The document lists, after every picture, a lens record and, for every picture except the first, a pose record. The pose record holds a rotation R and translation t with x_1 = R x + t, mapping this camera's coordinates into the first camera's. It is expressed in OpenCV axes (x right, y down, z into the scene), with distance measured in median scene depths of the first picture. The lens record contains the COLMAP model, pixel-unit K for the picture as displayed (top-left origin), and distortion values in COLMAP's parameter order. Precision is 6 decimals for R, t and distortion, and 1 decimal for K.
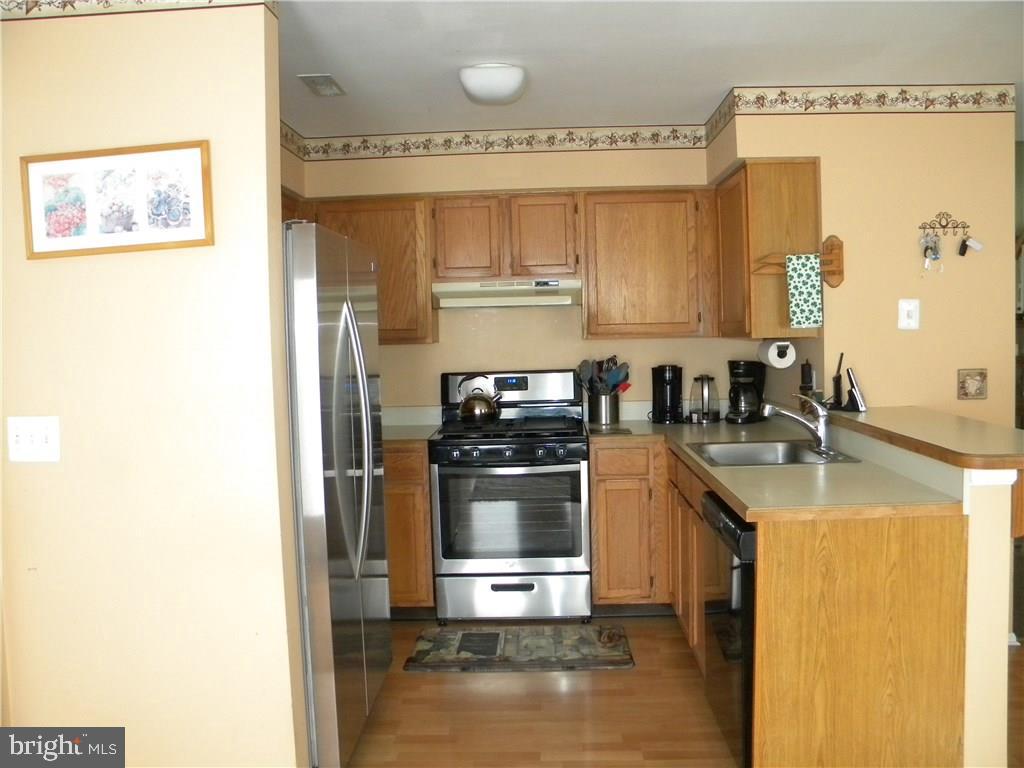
lens RADIAL K [[860.9, 0, 509.2], [0, 860.9, 370.8], [0, 0, 1]] dist [-0.185201, 0.149171]
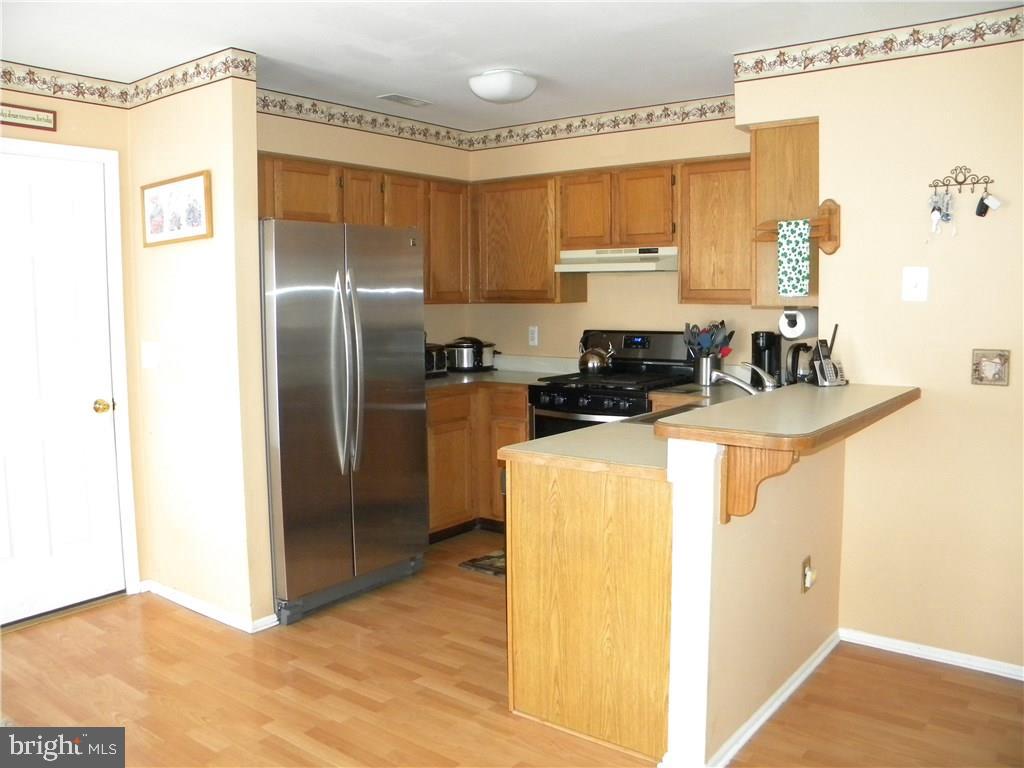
lens RADIAL K [[860.9, 0, 509.6], [0, 860.9, 375.1], [0, 0, 1]] dist [-0.185201, 0.149171]
pose [[0.819915, 0.070847, -0.568085, 0.642734], [-0.039677, 0.996959, 0.067067, -0.013116], [0.571109, -0.032450, 0.820232, 0.016309]]
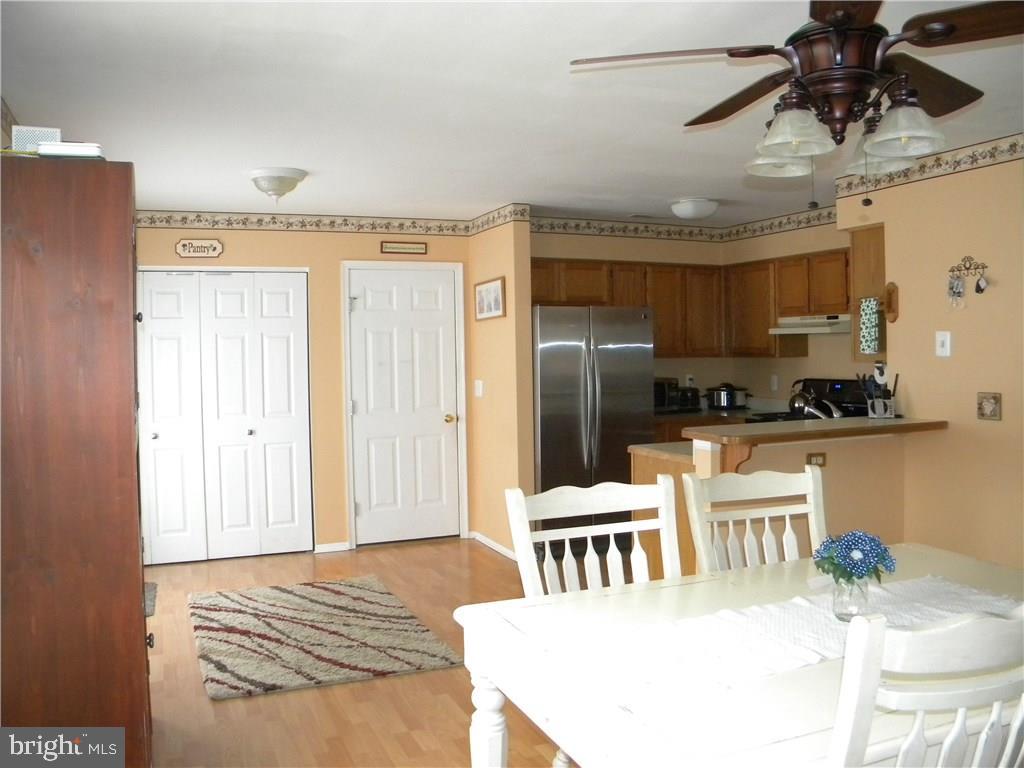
lens RADIAL K [[860.9, 0, 513.3], [0, 860.9, 380.6], [0, 0, 1]] dist [-0.185201, 0.149171]
pose [[0.434427, 0.051672, -0.899224, 1.299631], [-0.042324, 0.998421, 0.036925, -0.033194], [0.899712, 0.022017, 0.435928, -0.078824]]
